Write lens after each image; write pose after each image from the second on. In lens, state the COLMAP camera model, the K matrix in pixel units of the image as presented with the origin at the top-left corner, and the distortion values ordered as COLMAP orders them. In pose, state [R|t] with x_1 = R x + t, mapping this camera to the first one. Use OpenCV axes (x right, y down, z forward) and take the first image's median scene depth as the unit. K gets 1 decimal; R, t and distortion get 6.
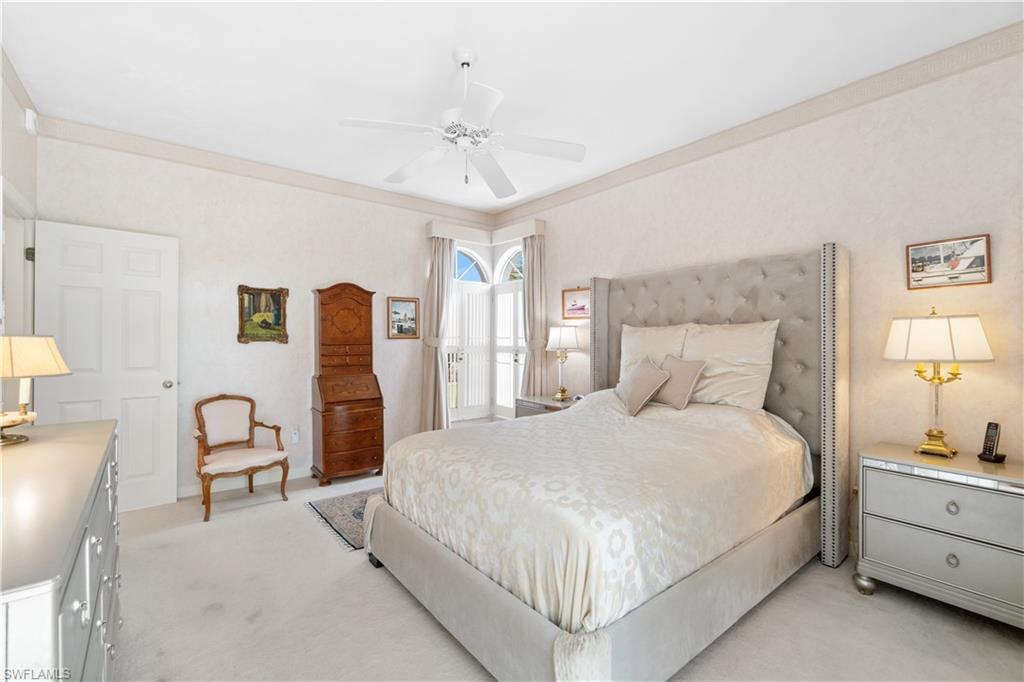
lens RADIAL K [[438.6, 0, 506.3], [0, 438.6, 342.9], [0, 0, 1]] dist [-0.000188, 0.000116]
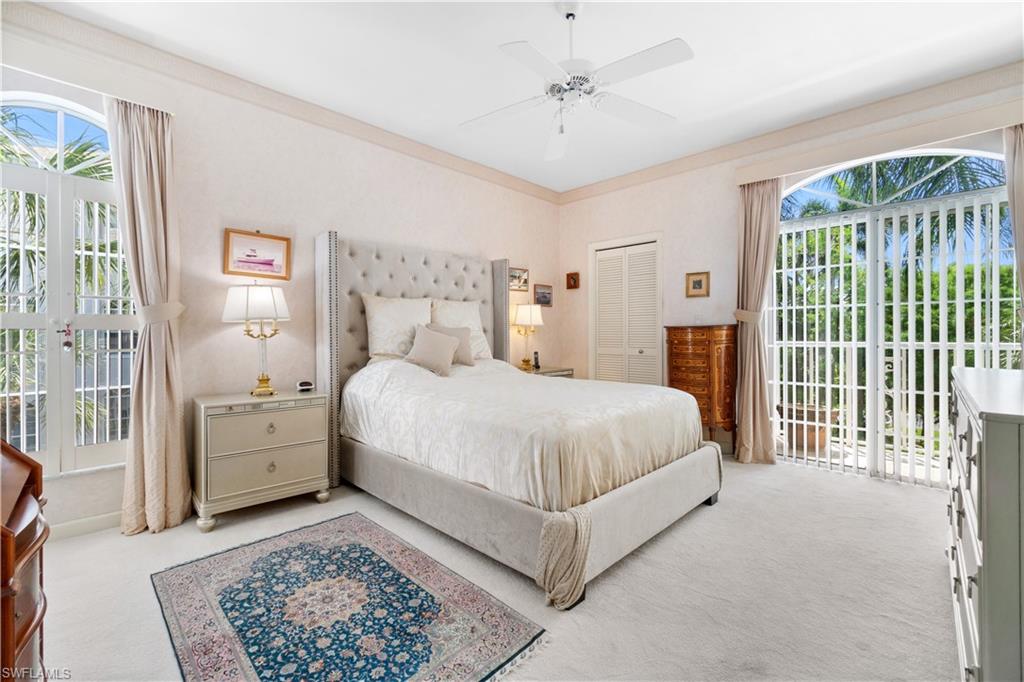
lens RADIAL K [[438.6, 0, 506.3], [0, 438.6, 342.9], [0, 0, 1]] dist [-0.000188, 0.000116]
pose [[-0.096971, -0.067794, 0.992976, -0.587323], [-0.033604, 0.997332, 0.064810, -0.007184], [-0.994720, -0.027083, -0.098991, 0.663788]]
